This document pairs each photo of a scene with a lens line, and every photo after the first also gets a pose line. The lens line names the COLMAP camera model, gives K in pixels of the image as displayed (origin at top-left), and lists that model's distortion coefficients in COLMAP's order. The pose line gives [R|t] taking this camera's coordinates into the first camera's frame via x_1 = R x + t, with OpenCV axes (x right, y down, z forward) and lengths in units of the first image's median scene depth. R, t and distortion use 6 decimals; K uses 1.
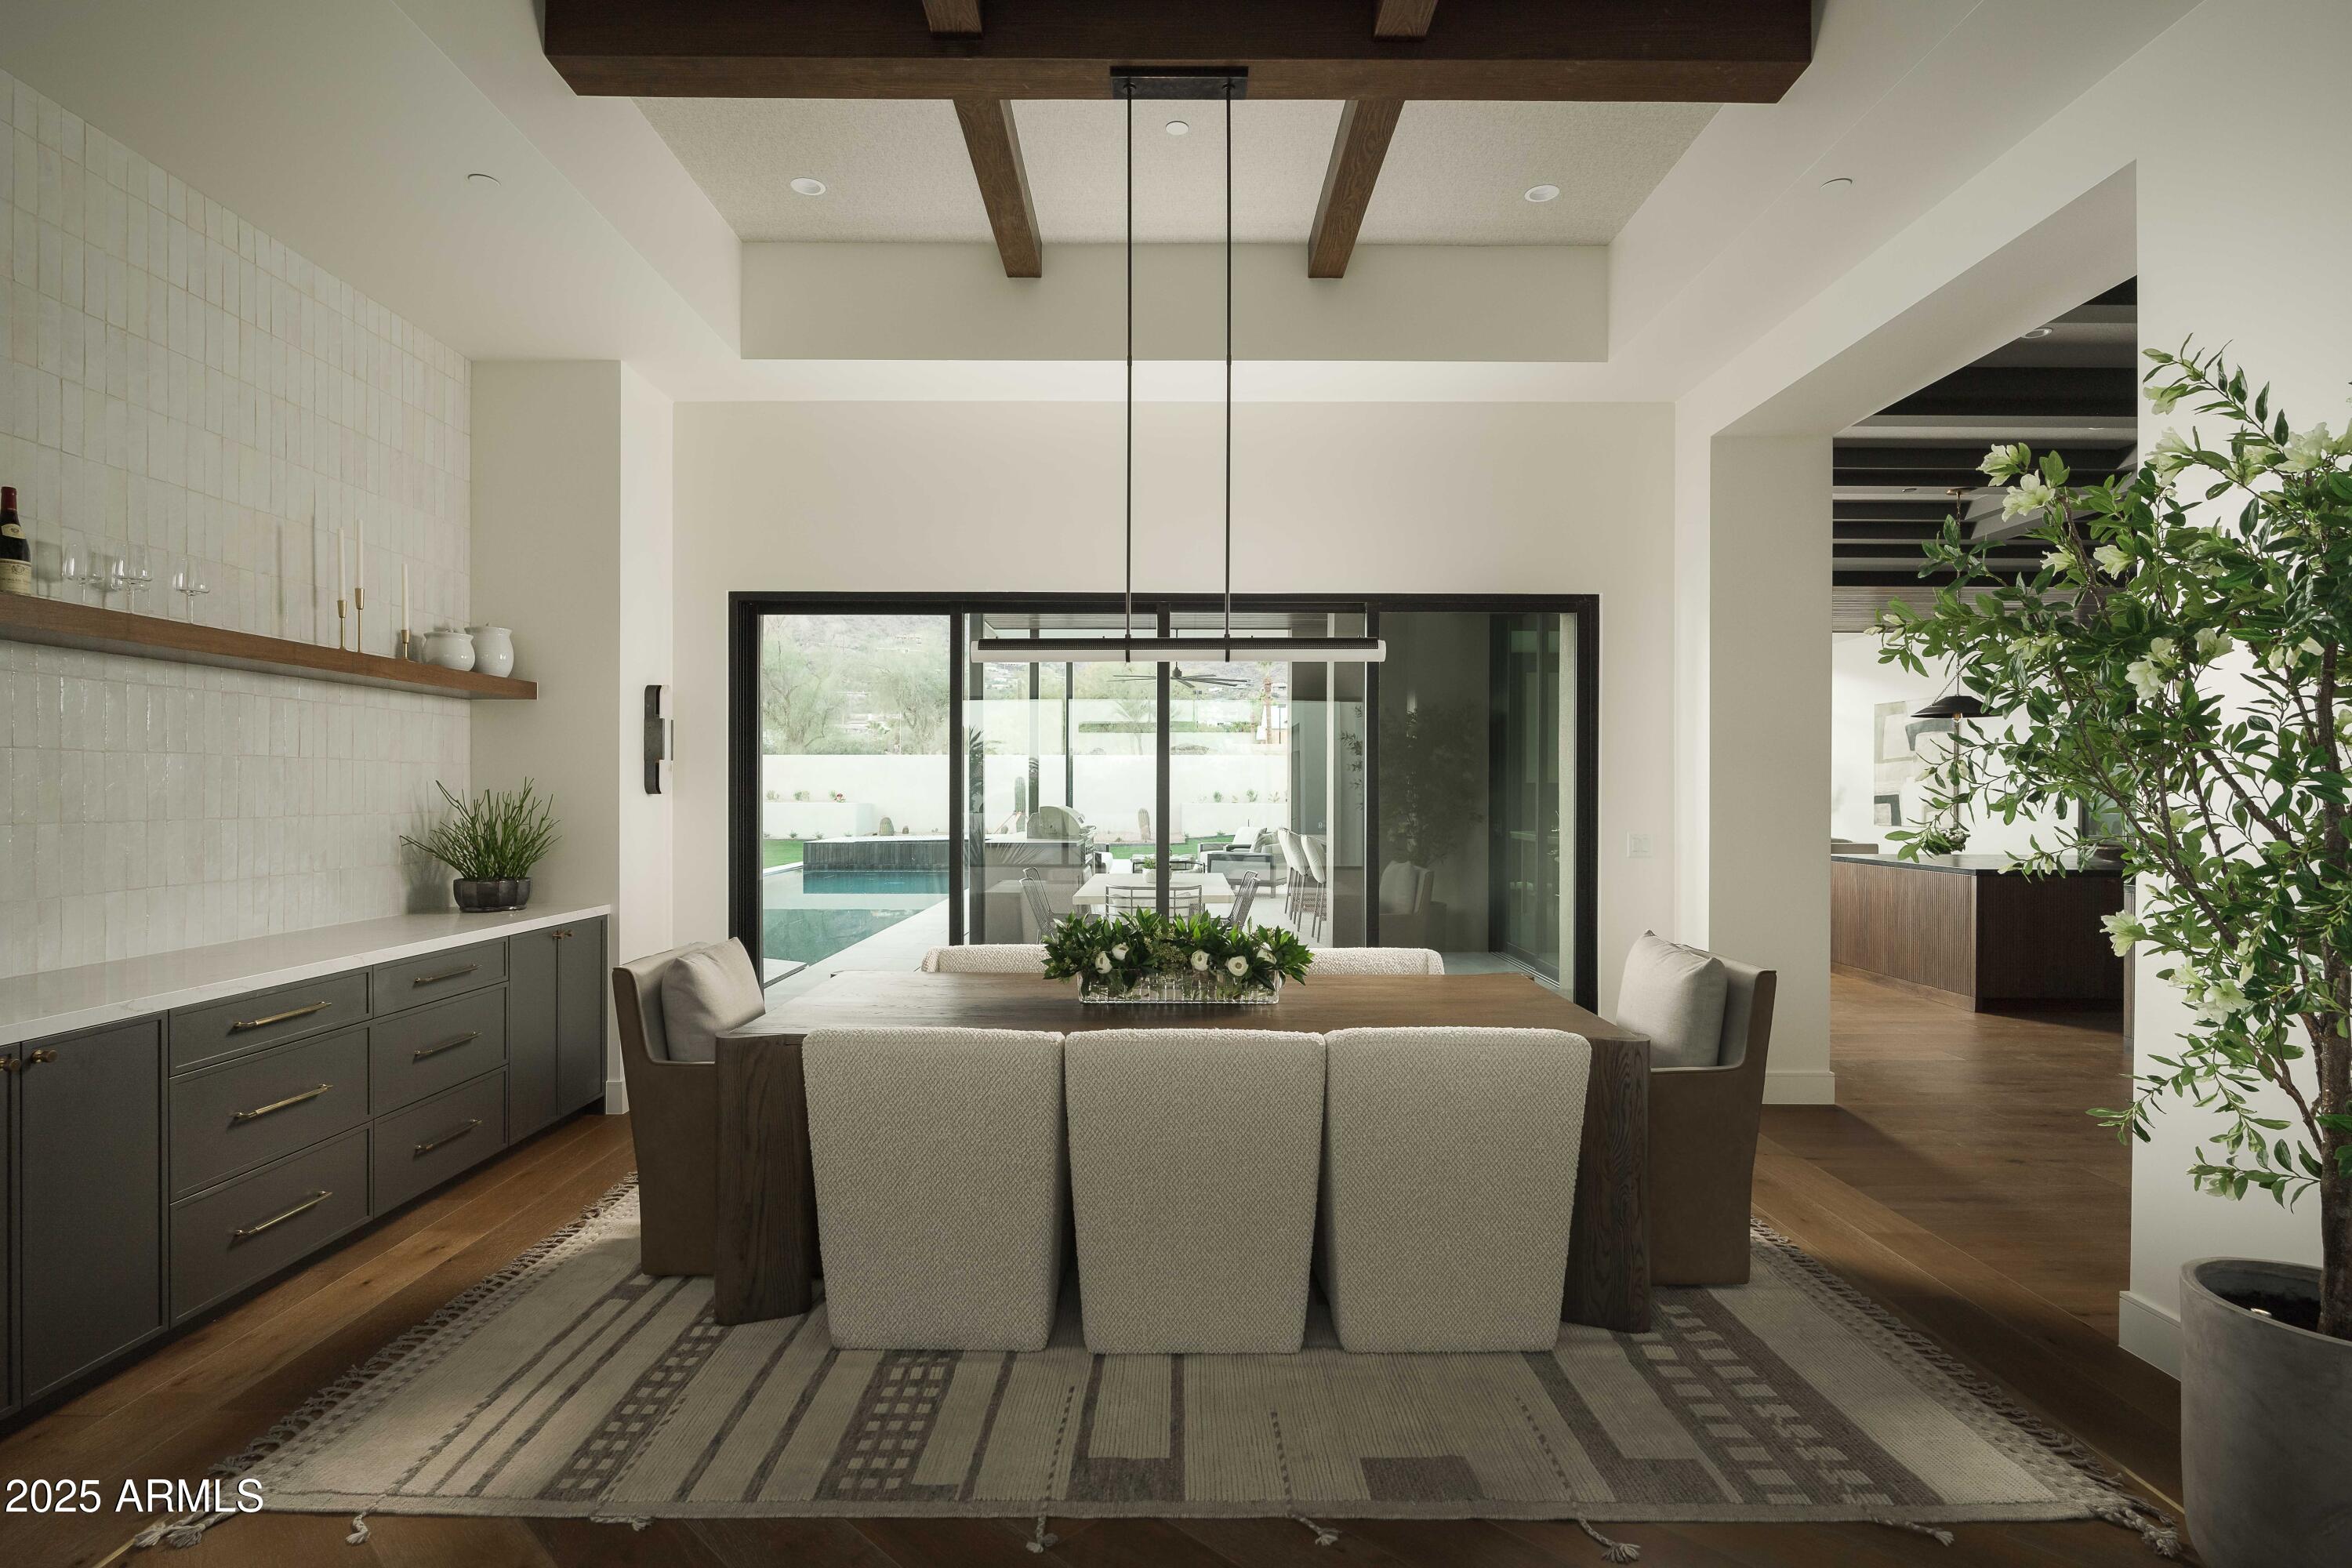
lens RADIAL K [[1216.3, 0, 1175.4], [0, 1216.3, 791.7], [0, 0, 1]] dist [0.002219, 0.000270]
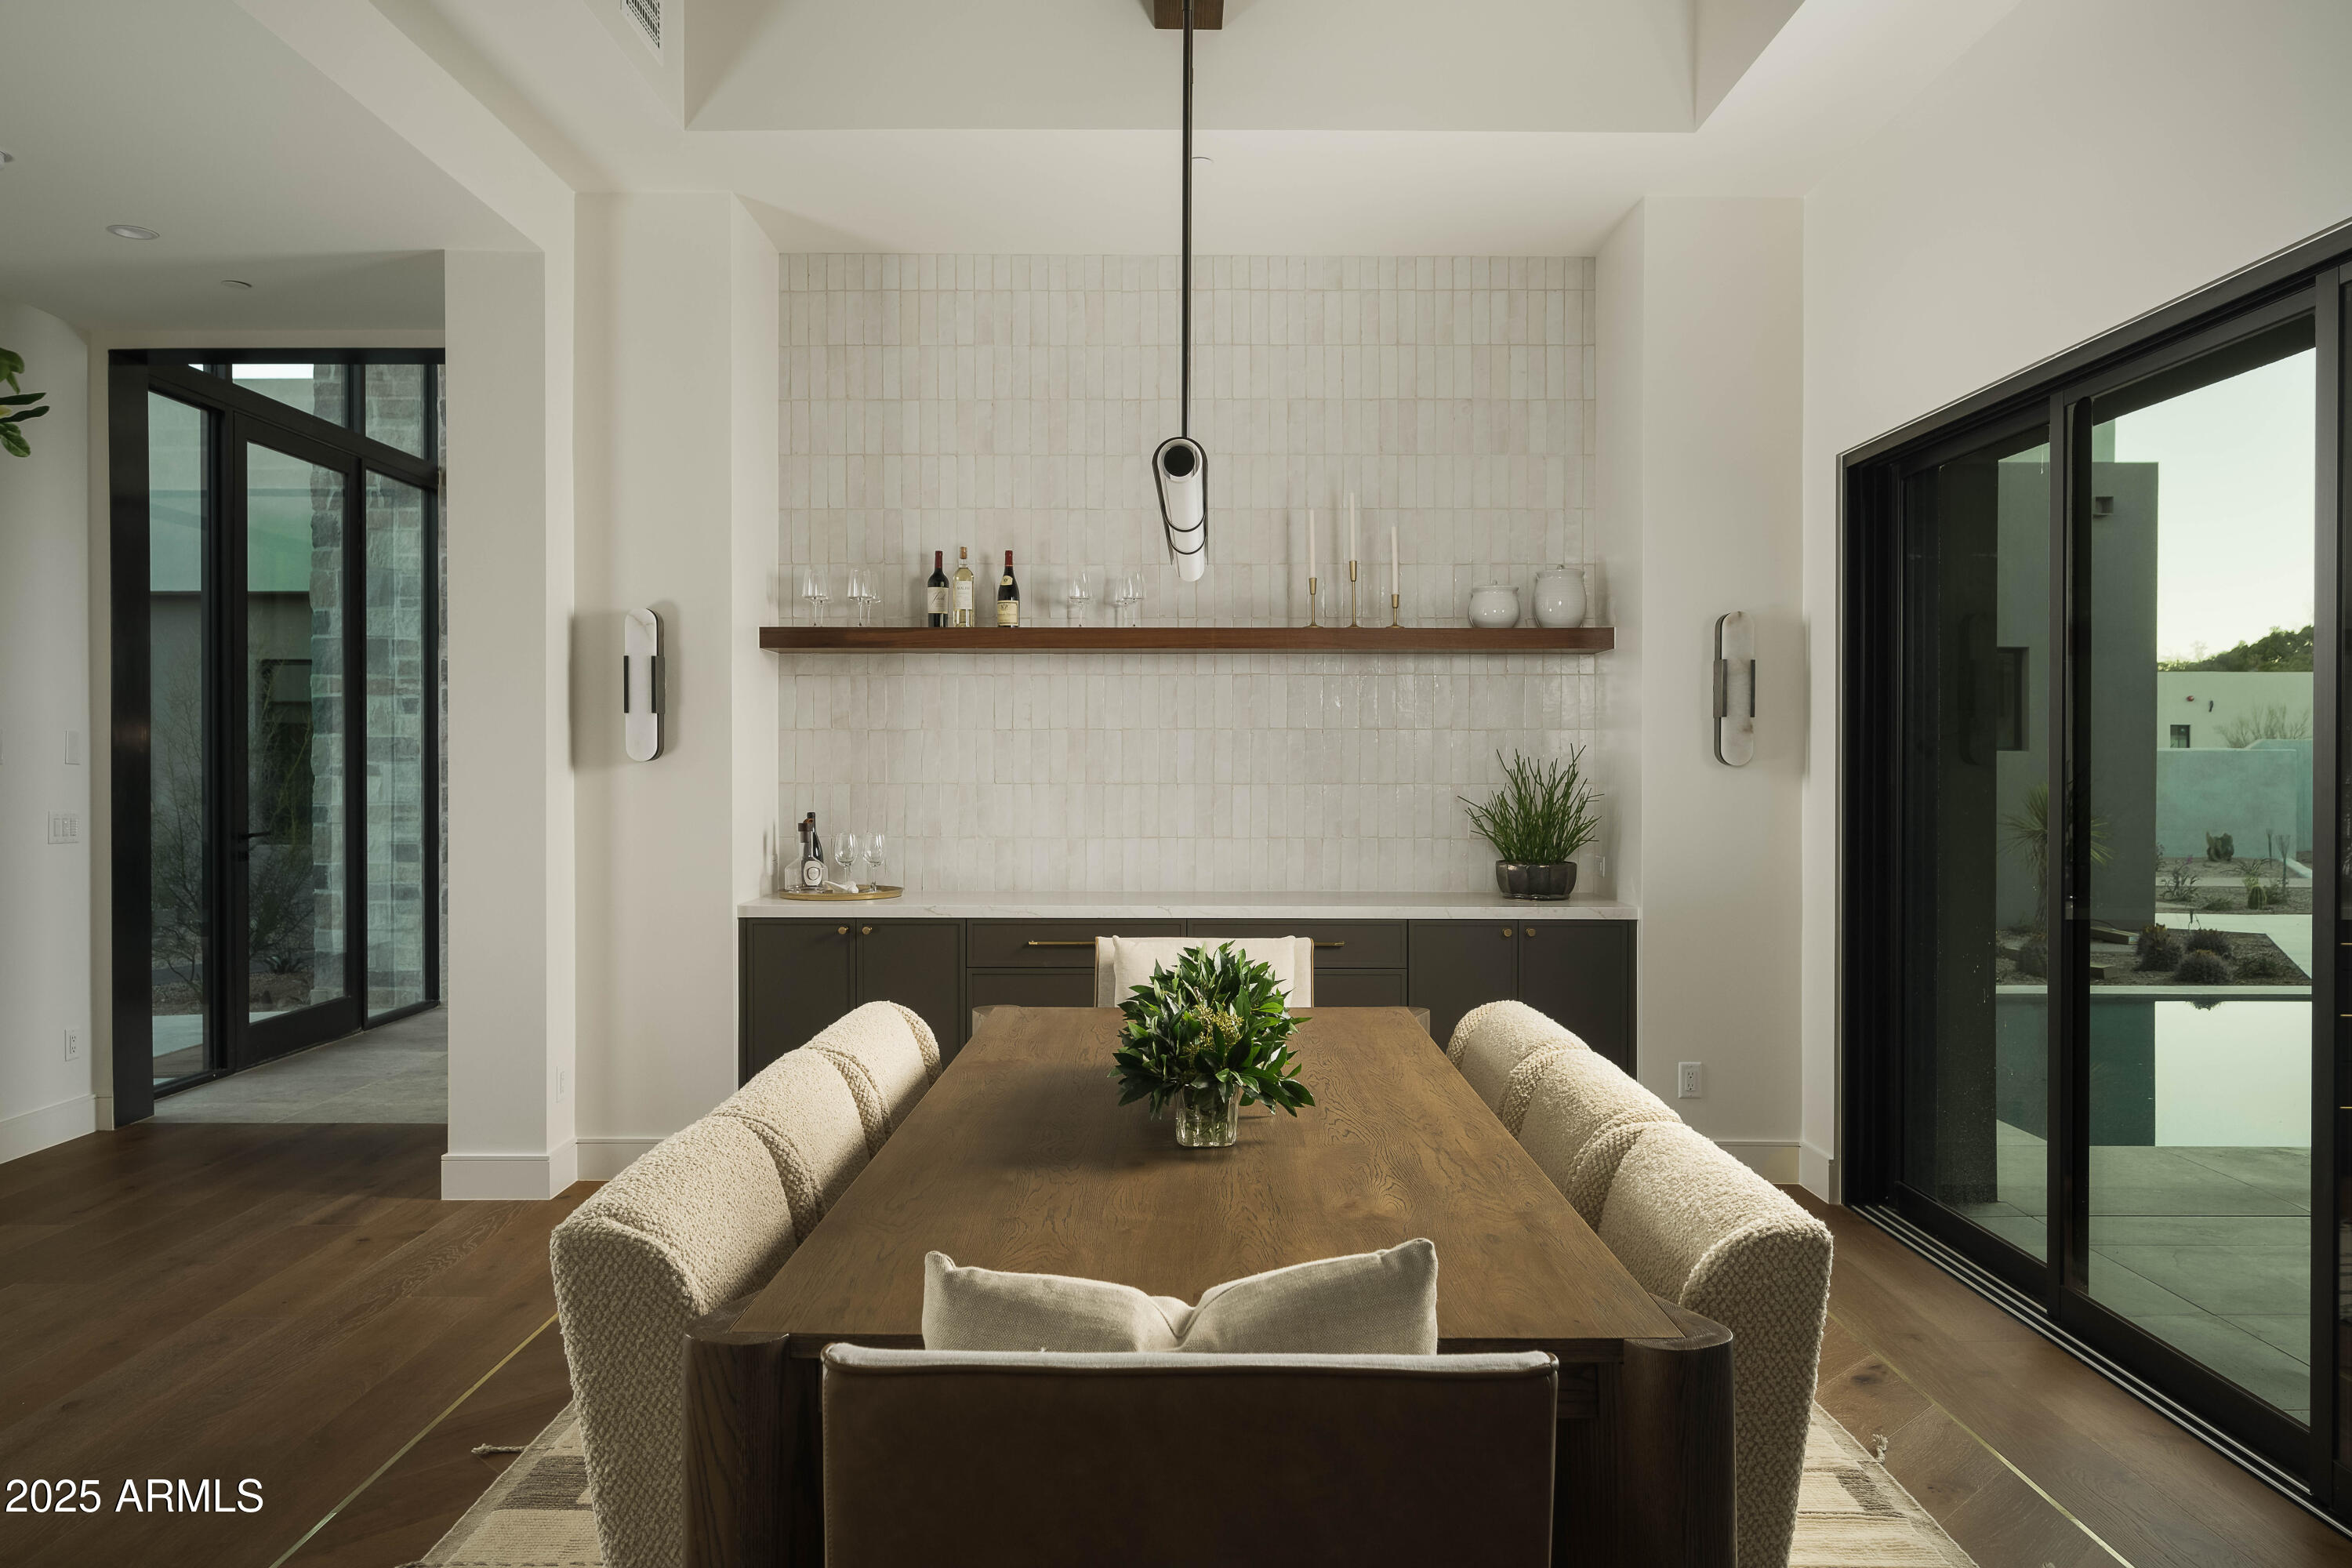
lens RADIAL K [[1656.1, 0, 1177.9], [0, 1656.1, 778.8], [0, 0, 1]] dist [0.006170, 0.000578]
pose [[-0.007663, 0.008174, -0.999937, 0.673976], [-0.000602, 0.999966, 0.008179, 0.003770], [0.999970, 0.000665, -0.007658, 0.811954]]
